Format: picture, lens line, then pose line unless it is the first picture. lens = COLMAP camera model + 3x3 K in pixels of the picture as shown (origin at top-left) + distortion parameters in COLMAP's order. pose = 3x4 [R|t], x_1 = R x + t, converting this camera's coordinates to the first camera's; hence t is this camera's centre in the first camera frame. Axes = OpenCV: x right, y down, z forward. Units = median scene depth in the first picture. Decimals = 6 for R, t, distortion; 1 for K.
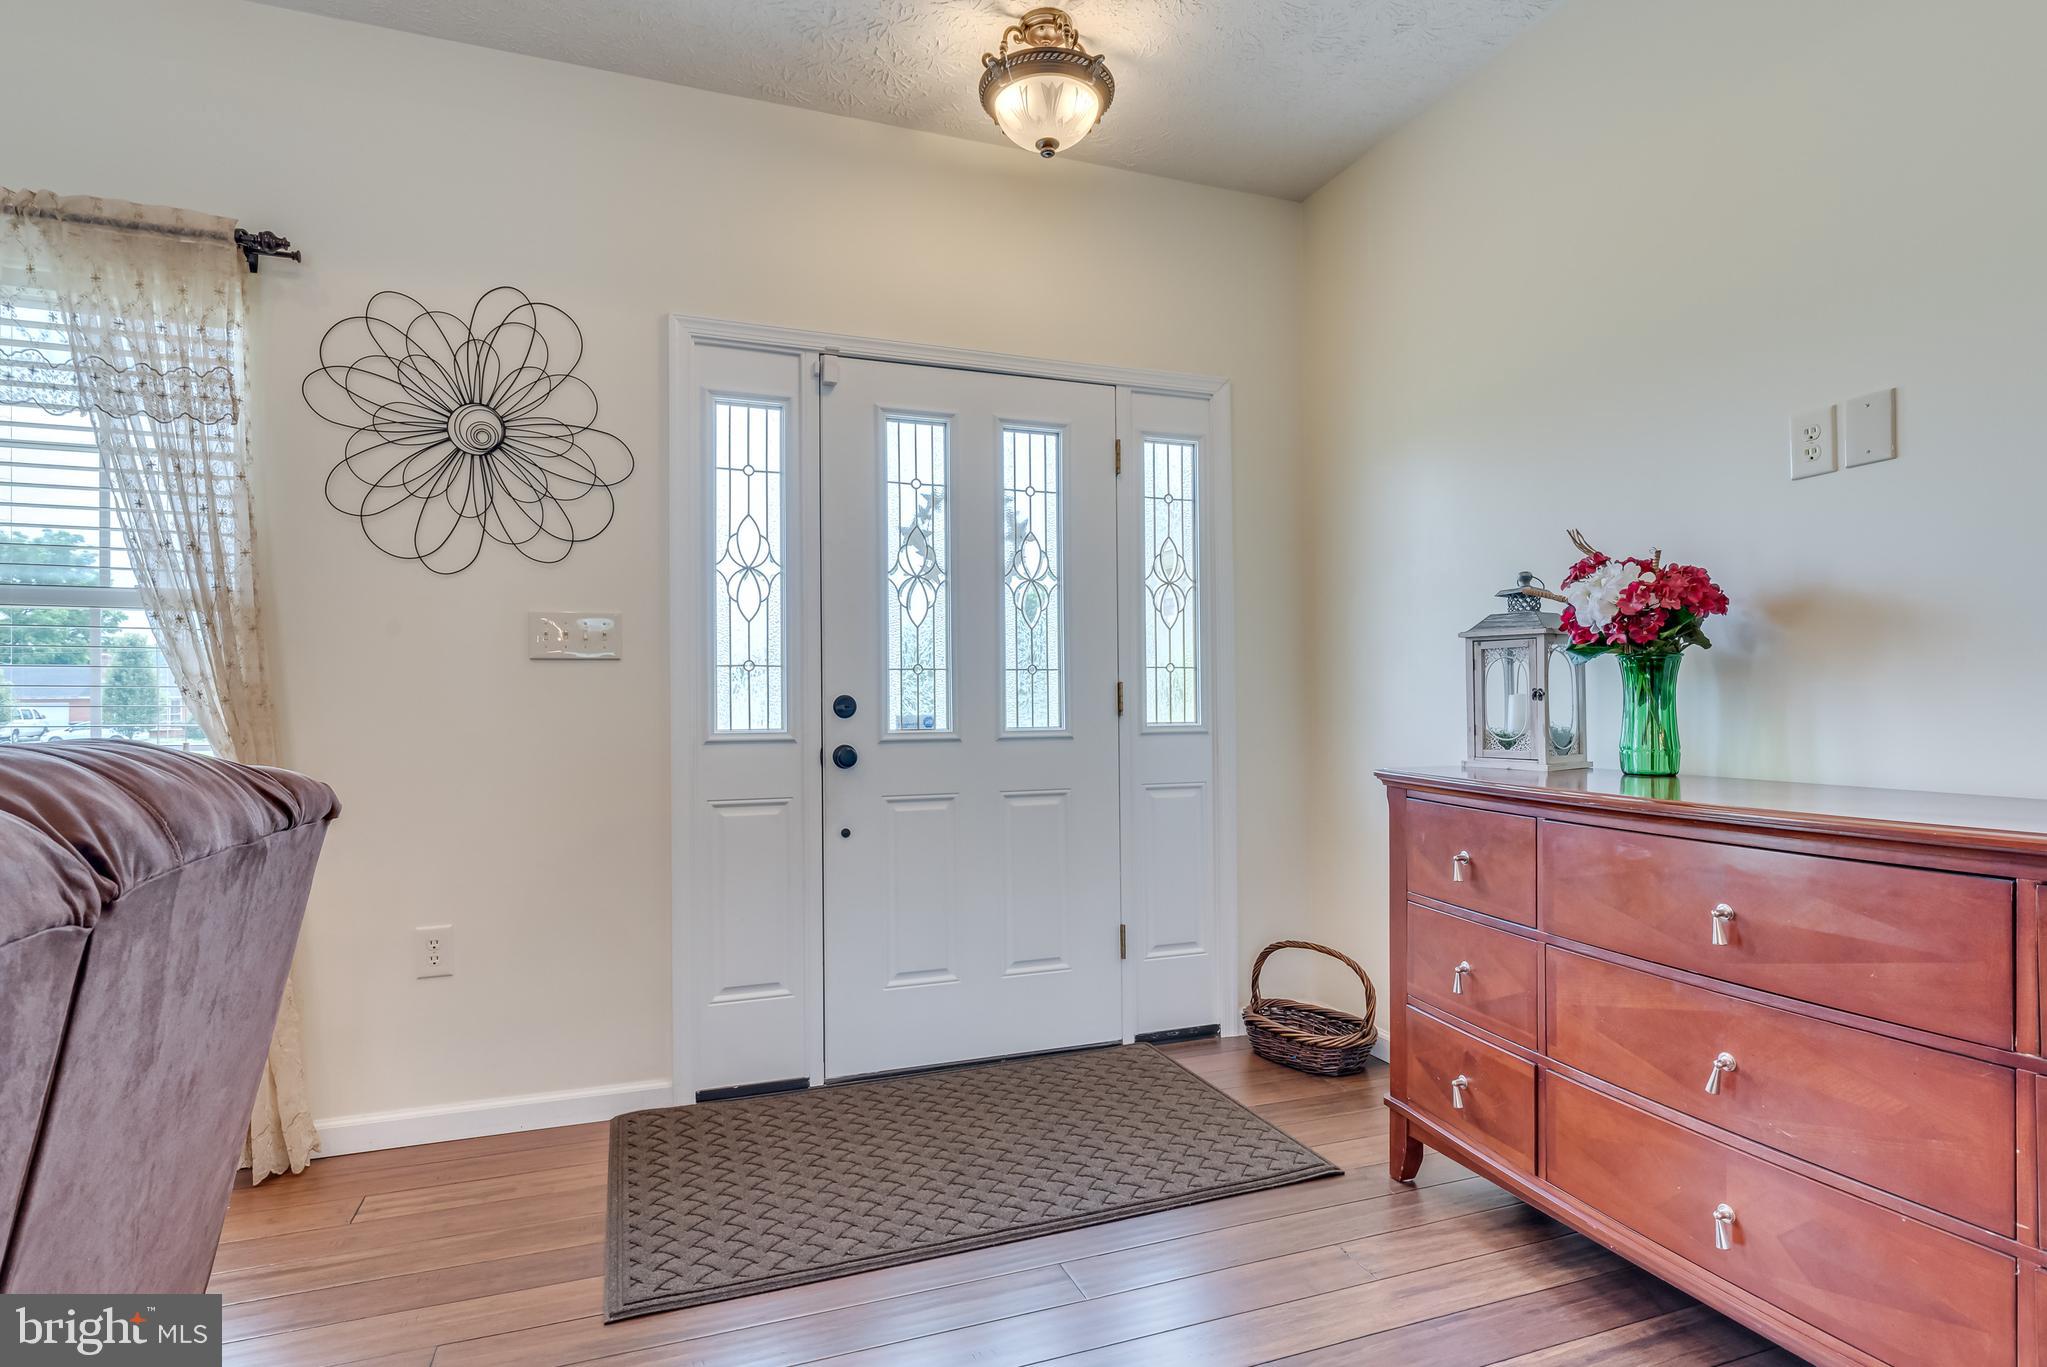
lens RADIAL K [[1019.3, 0, 1023.5], [0, 1019.3, 683.5], [0, 0, 1]] dist [-0.000146, 0.000256]
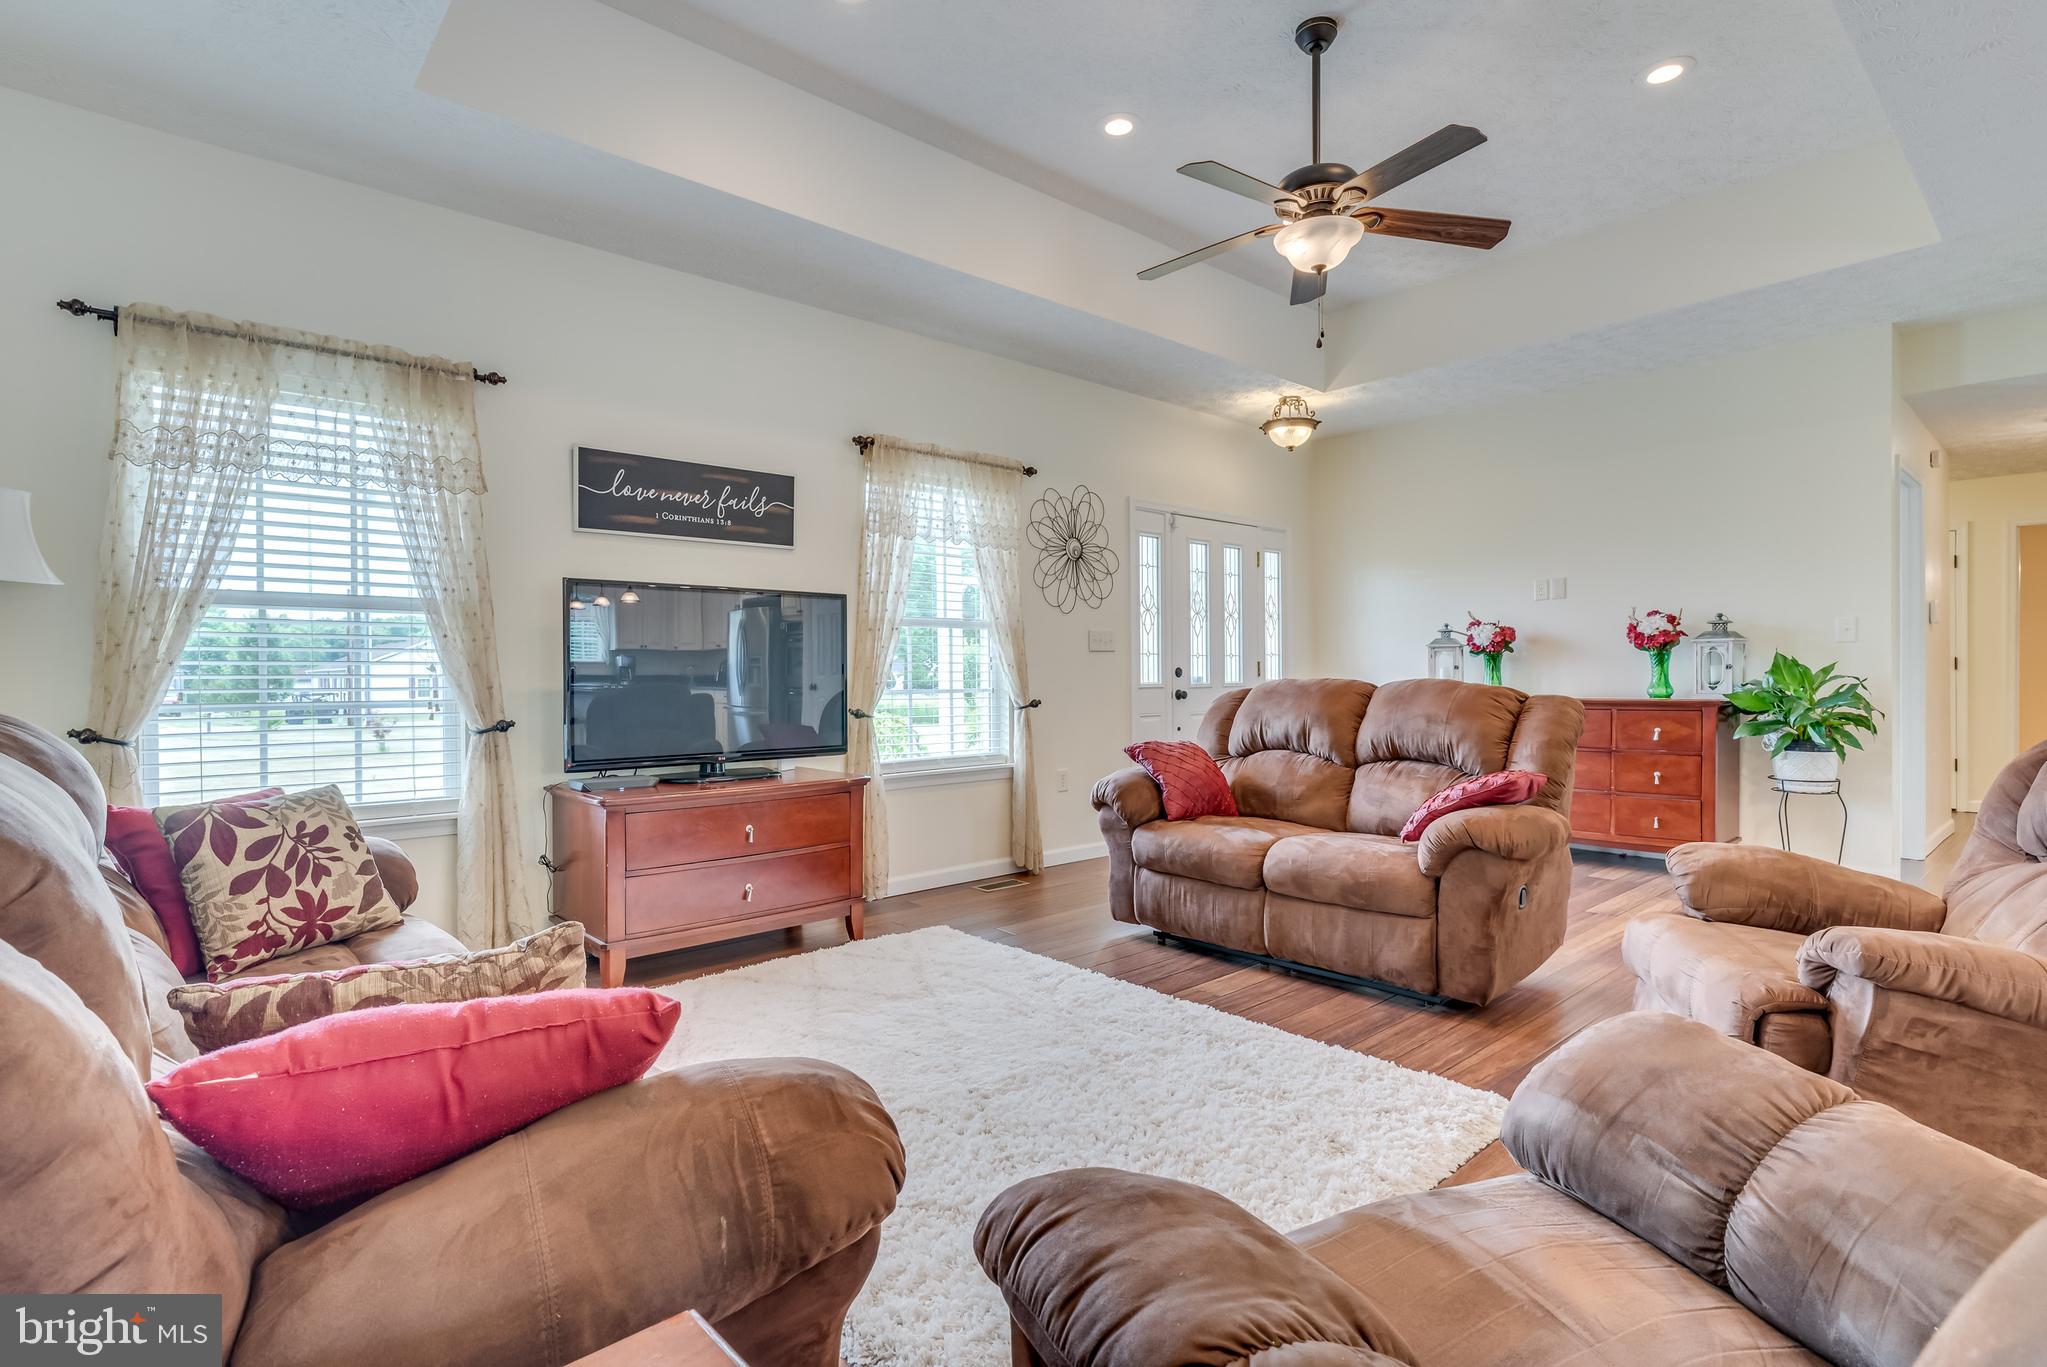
lens RADIAL K [[993.0, 0, 1010.8], [0, 993.0, 672.5], [0, 0, 1]] dist [-0.001320, -0.000036]
pose [[0.931698, 0.000419, 0.363233, -1.445823], [-0.005955, 0.999883, 0.014122, -0.006218], [-0.363185, -0.015320, 0.931591, -0.987598]]
